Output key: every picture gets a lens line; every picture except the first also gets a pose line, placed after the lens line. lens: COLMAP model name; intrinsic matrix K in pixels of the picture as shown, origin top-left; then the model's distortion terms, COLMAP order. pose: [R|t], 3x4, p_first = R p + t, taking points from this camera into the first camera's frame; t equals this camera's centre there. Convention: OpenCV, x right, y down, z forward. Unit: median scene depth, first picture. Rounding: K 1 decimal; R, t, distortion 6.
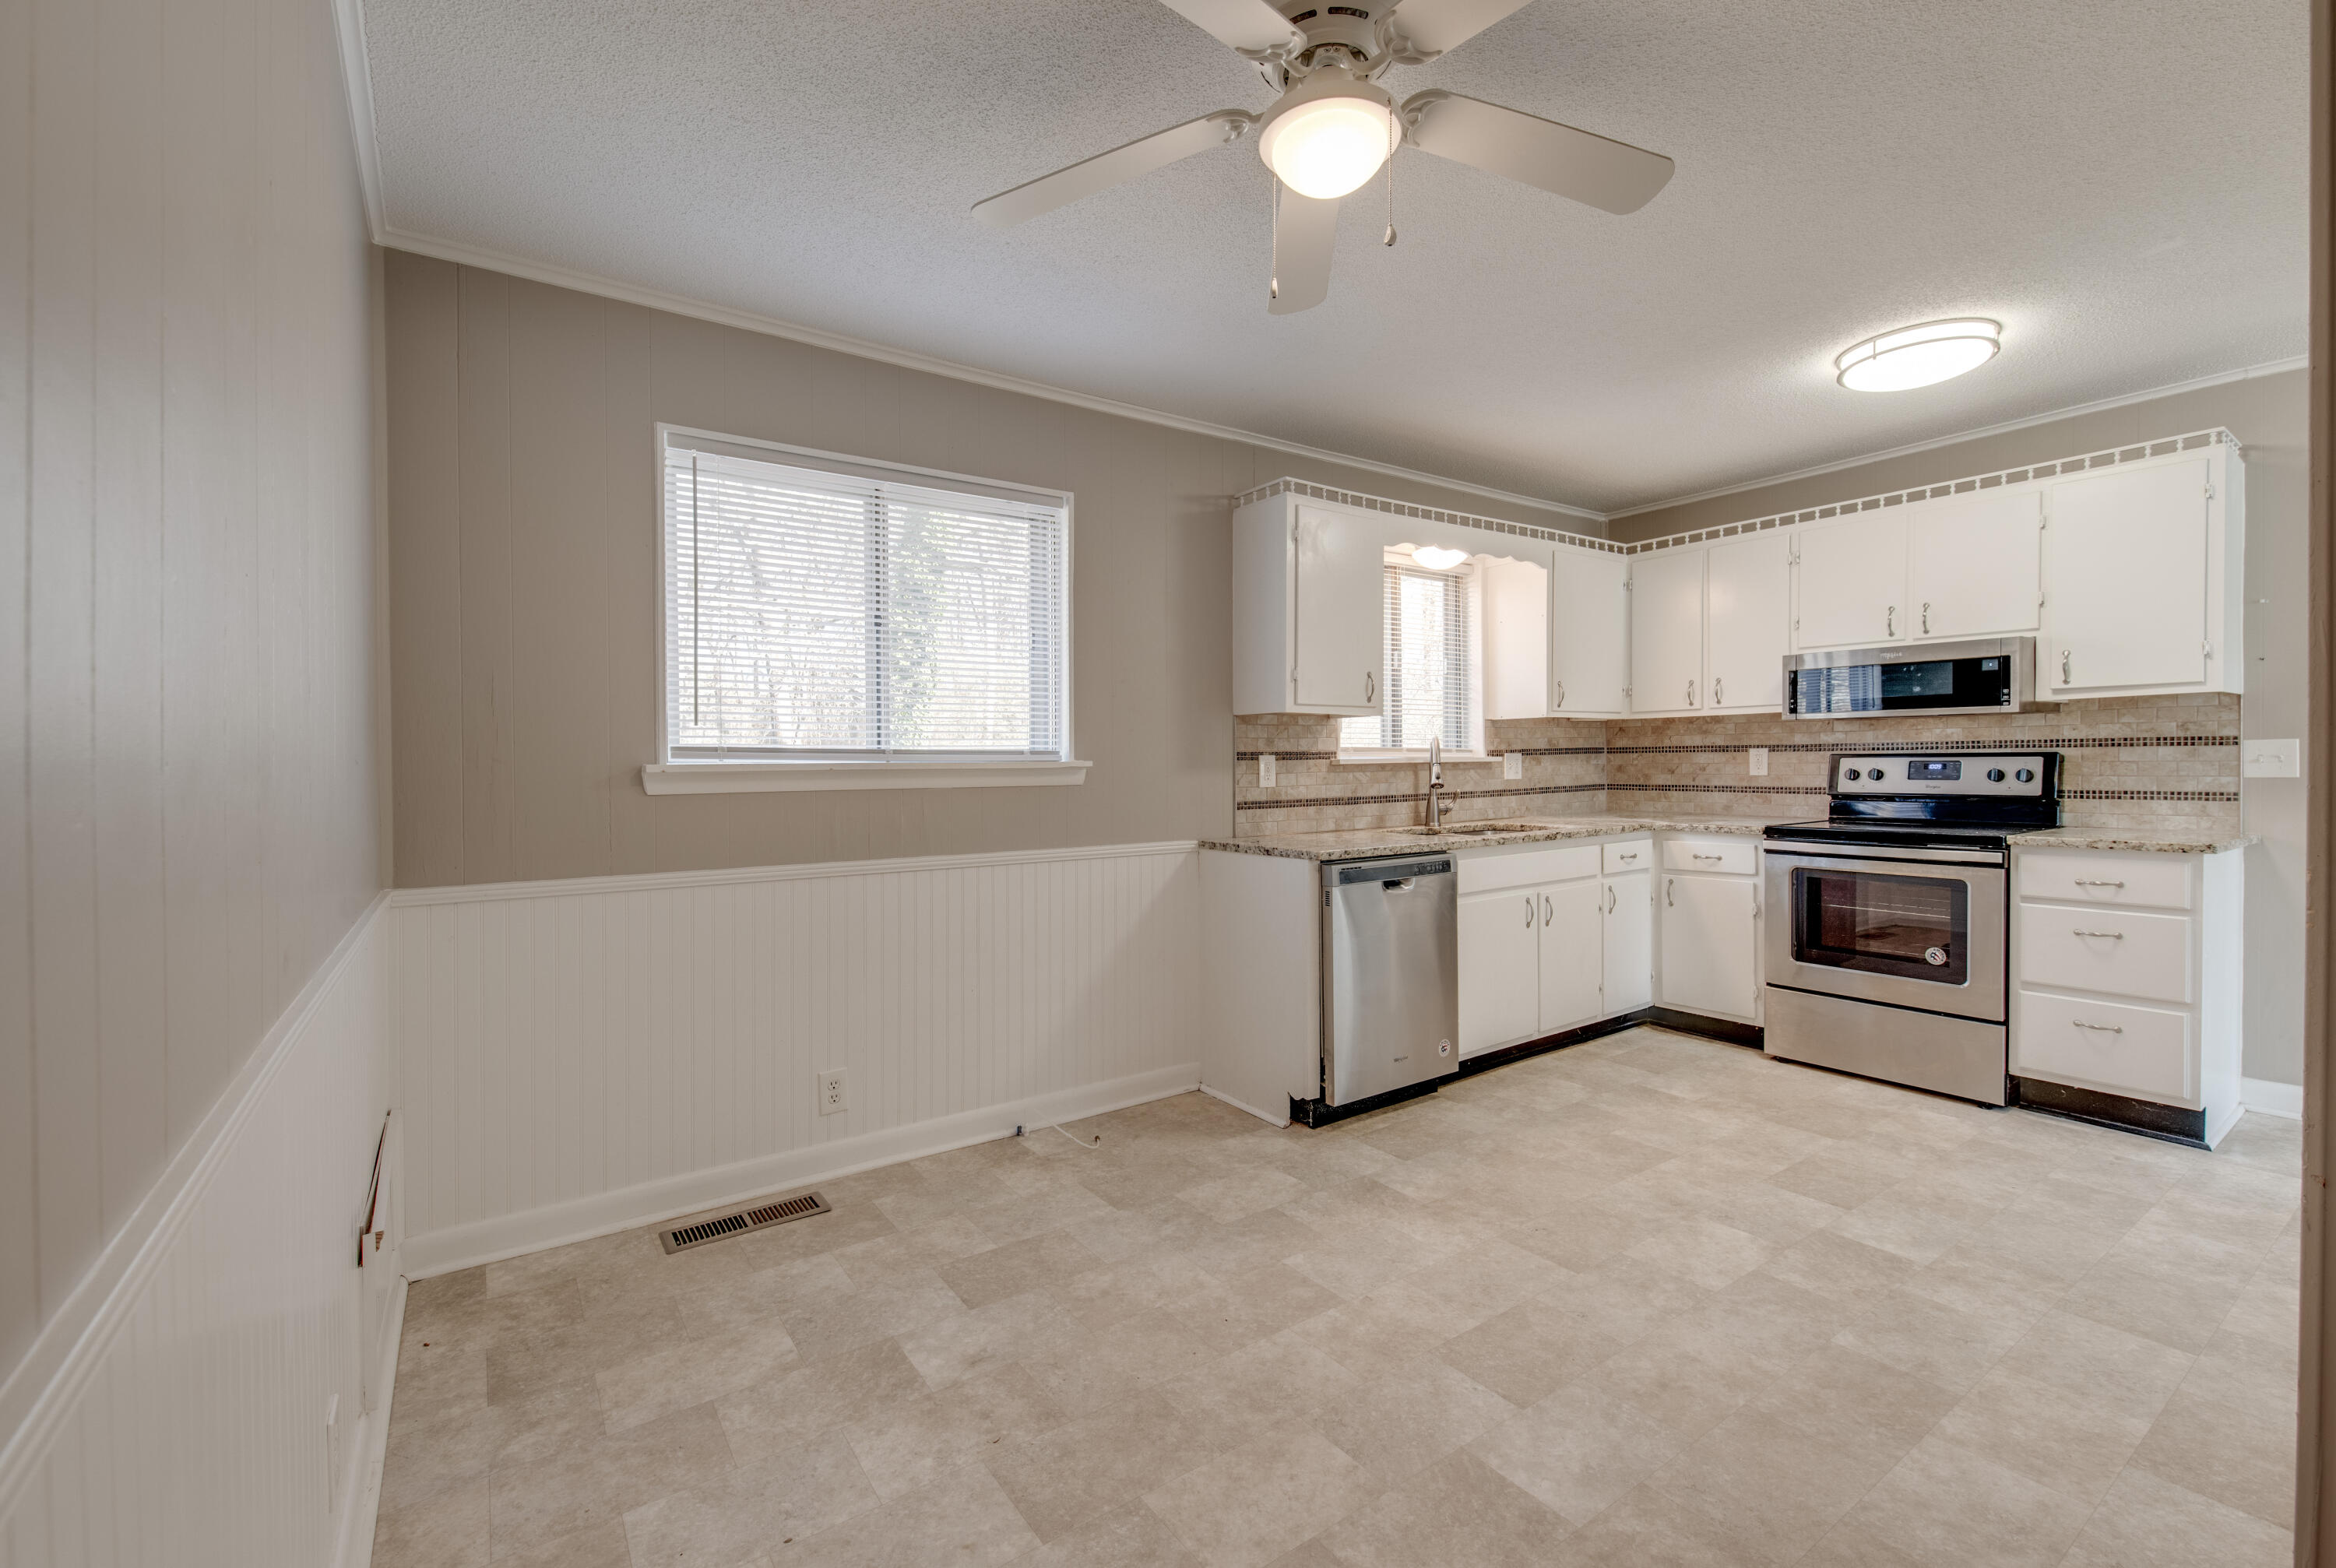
lens RADIAL K [[1005.1, 0, 1182.1], [0, 1005.1, 783.5], [0, 0, 1]] dist [0.014544, -0.009026]
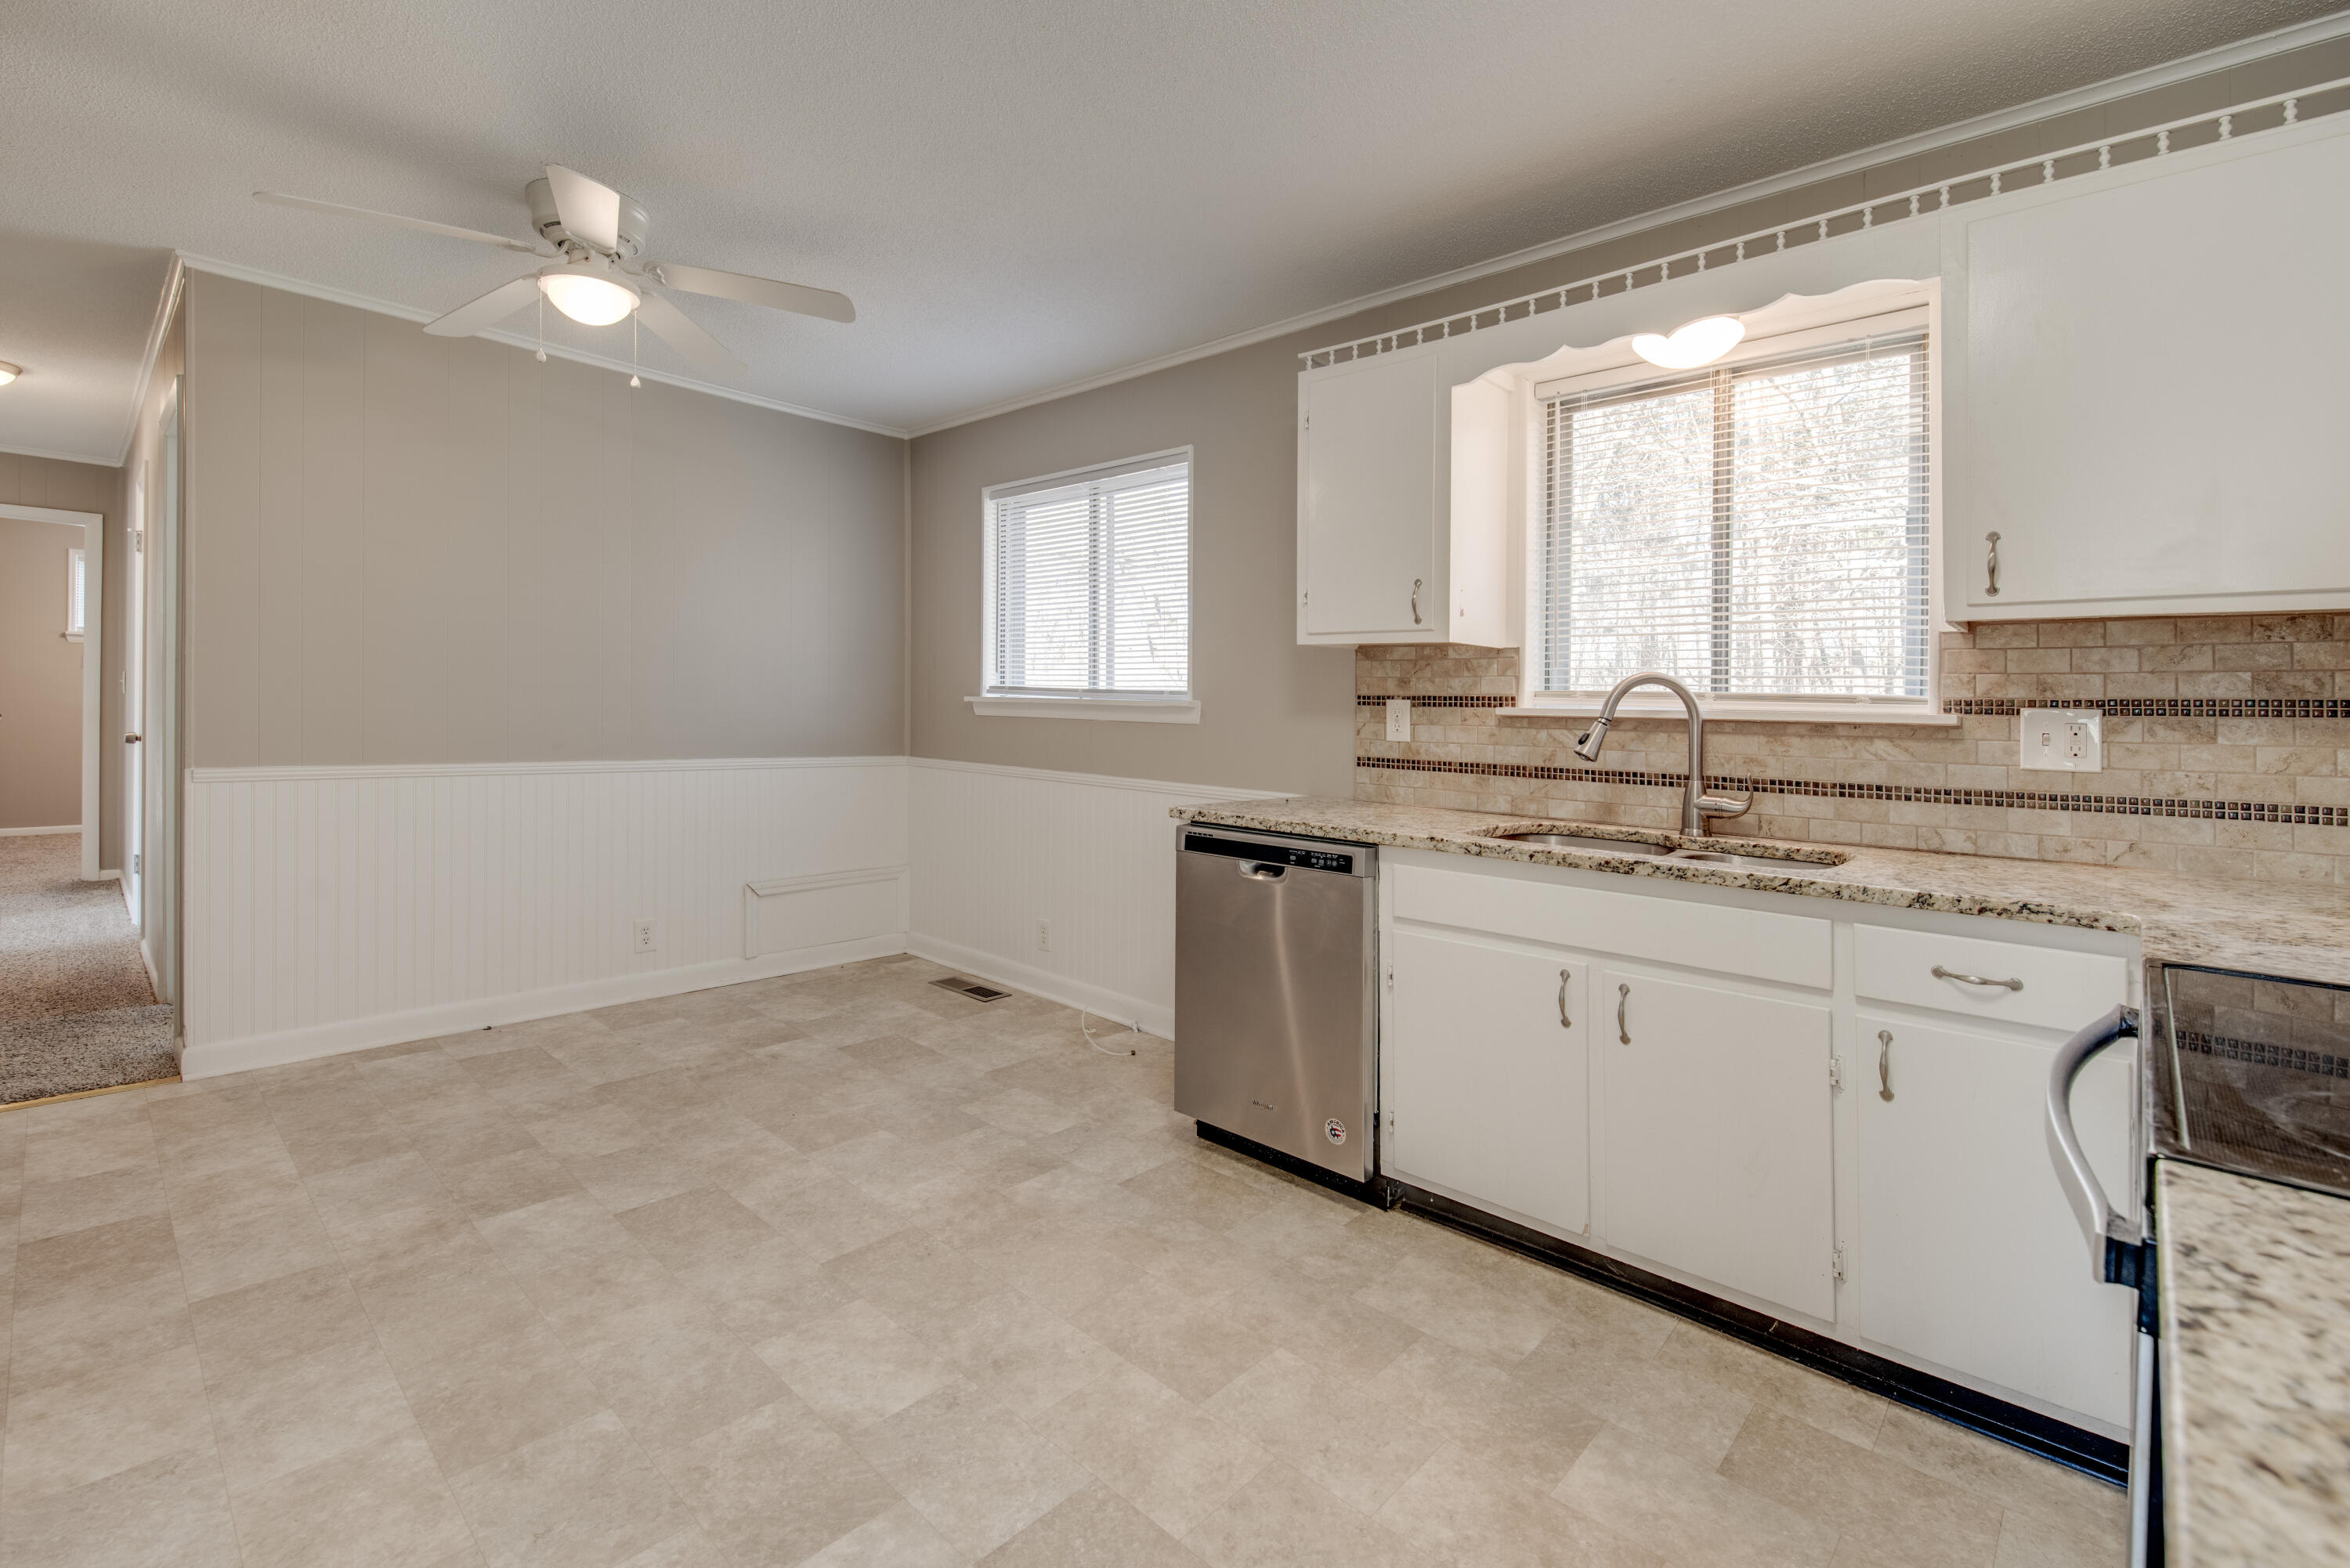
lens RADIAL K [[1033.2, 0, 1188.6], [0, 1033.2, 731.2], [0, 0, 1]] dist [0.013448, -0.009417]
pose [[0.209396, 0.039066, -0.977050, 0.903860], [-0.047288, 0.998437, 0.029786, -0.021920], [0.976687, 0.039966, 0.210916, 0.742037]]
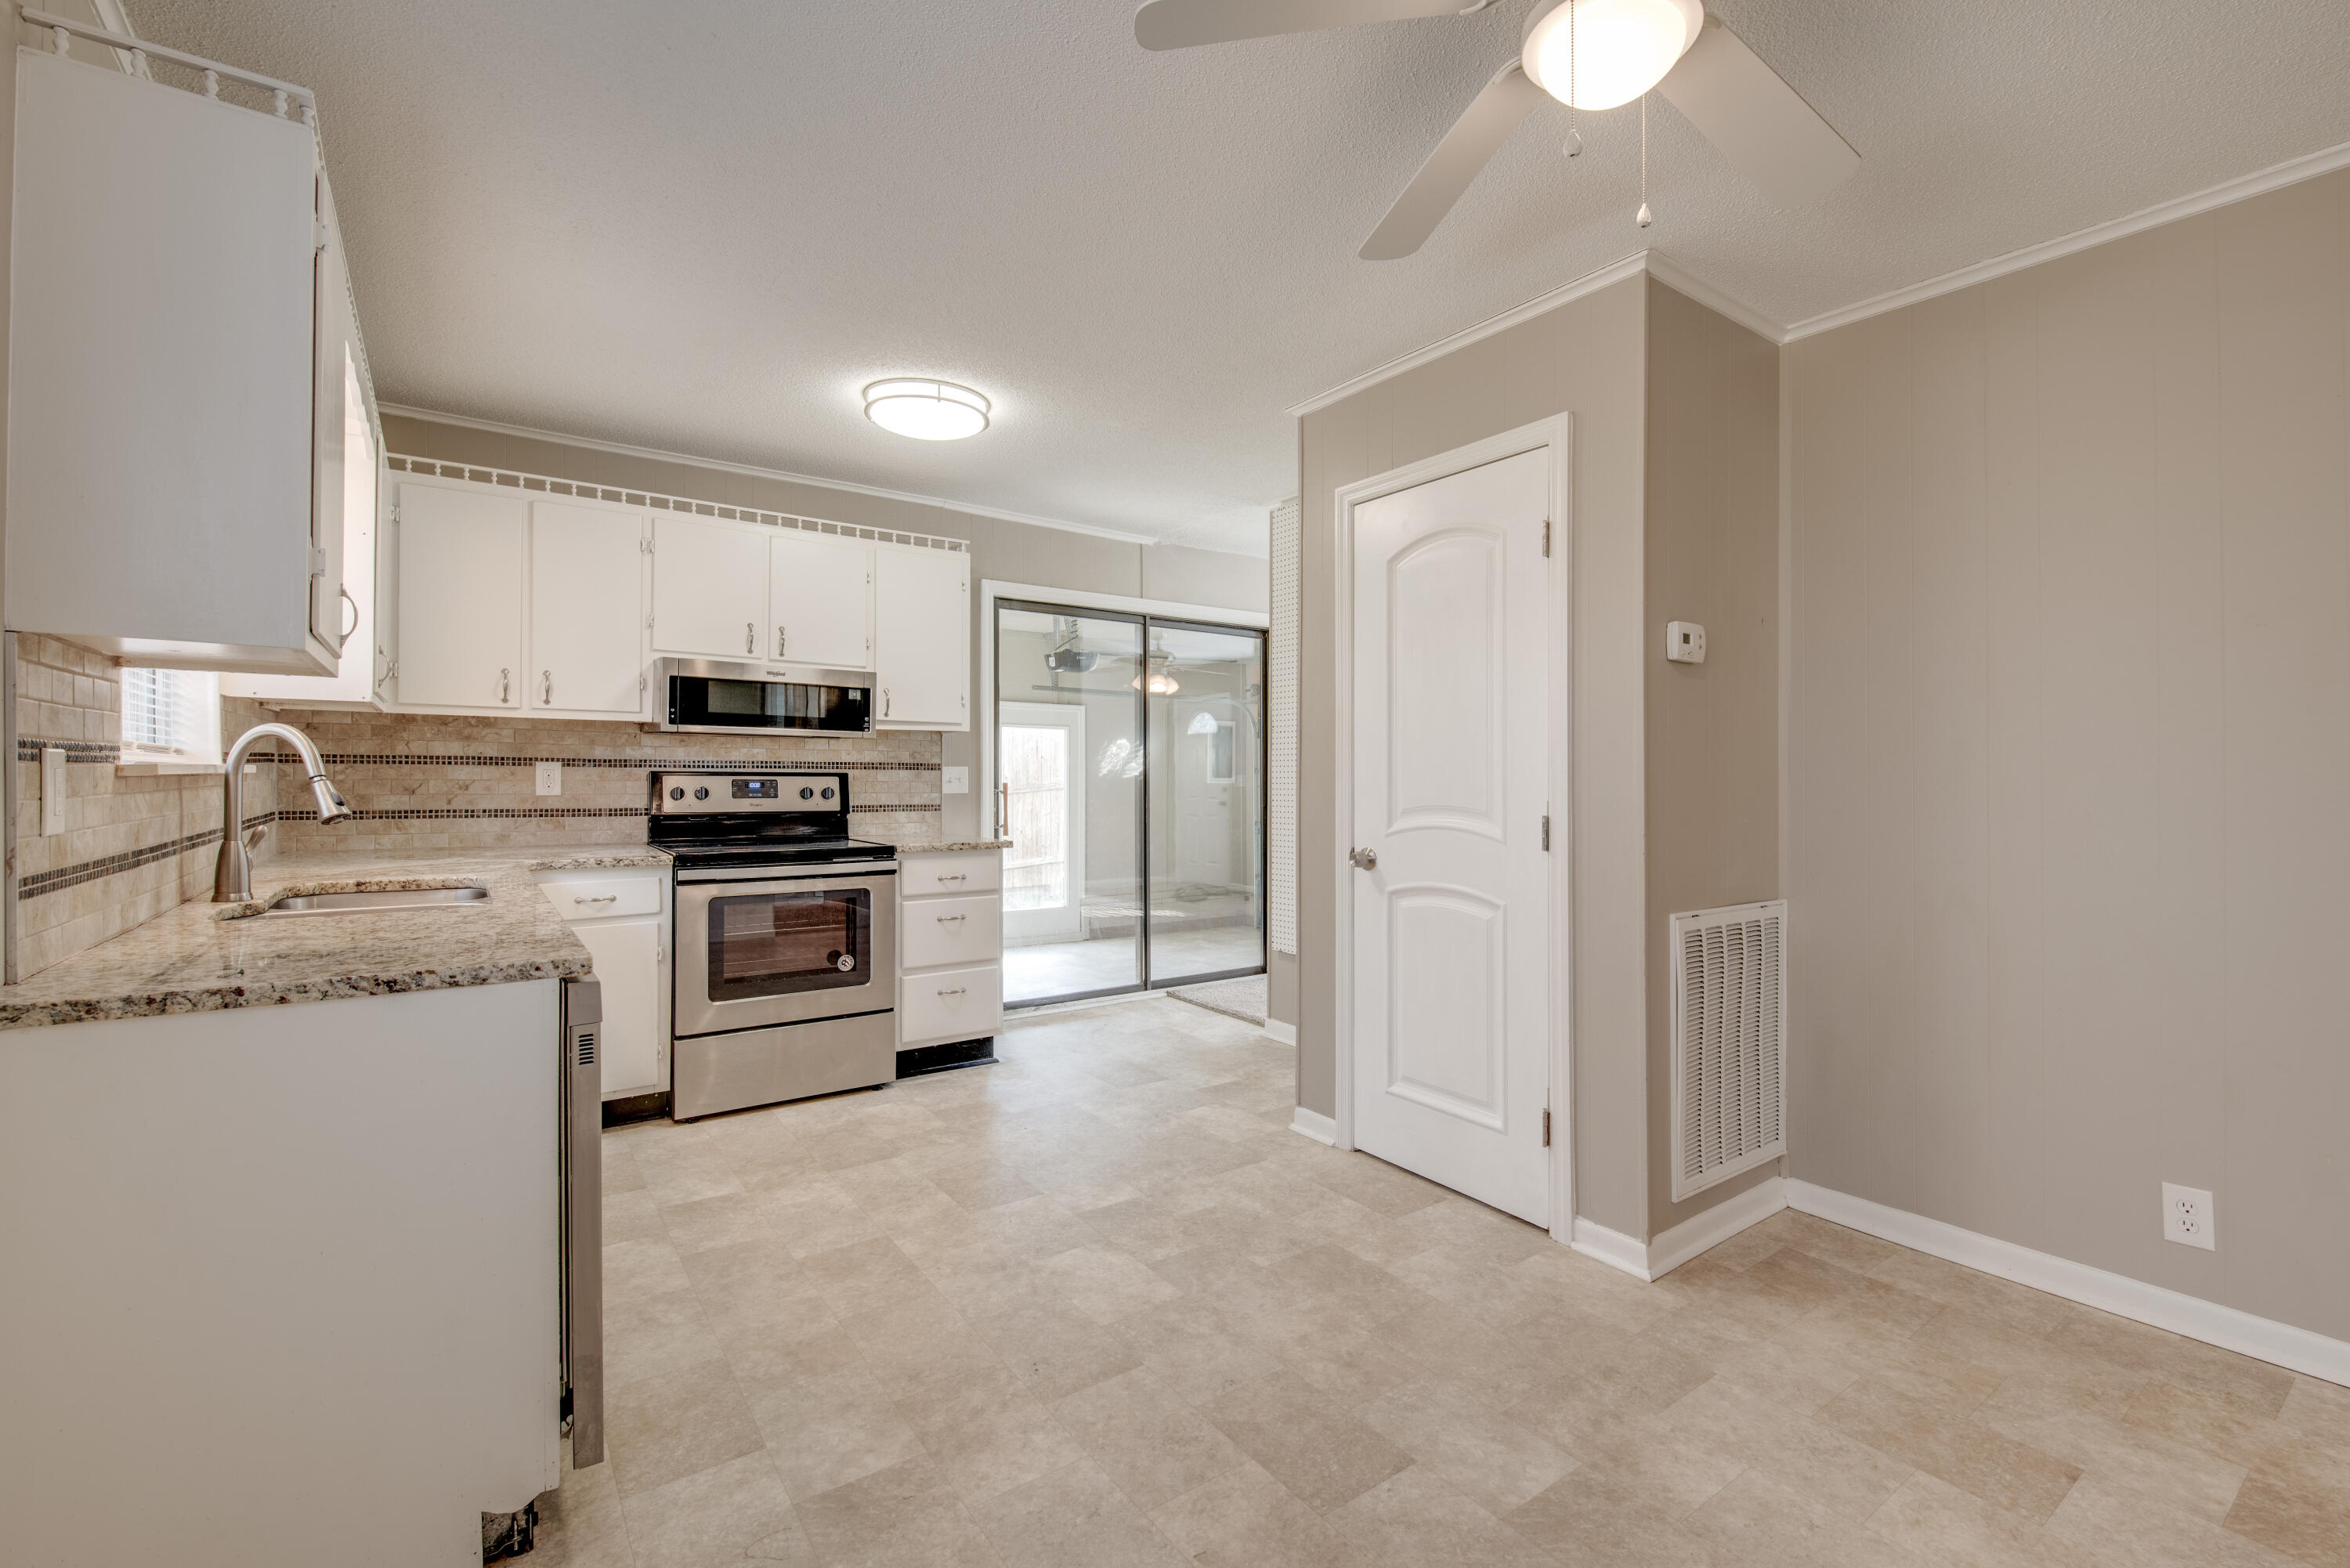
lens RADIAL K [[1011.1, 0, 1189.2], [0, 1011.1, 783.5], [0, 0, 1]] dist [0.014544, -0.009026]
pose [[-0.014972, 0.004167, 0.999879, -0.328059], [0.014370, 0.999889, -0.003952, -0.009004], [-0.999785, 0.014309, -0.015030, 0.648139]]
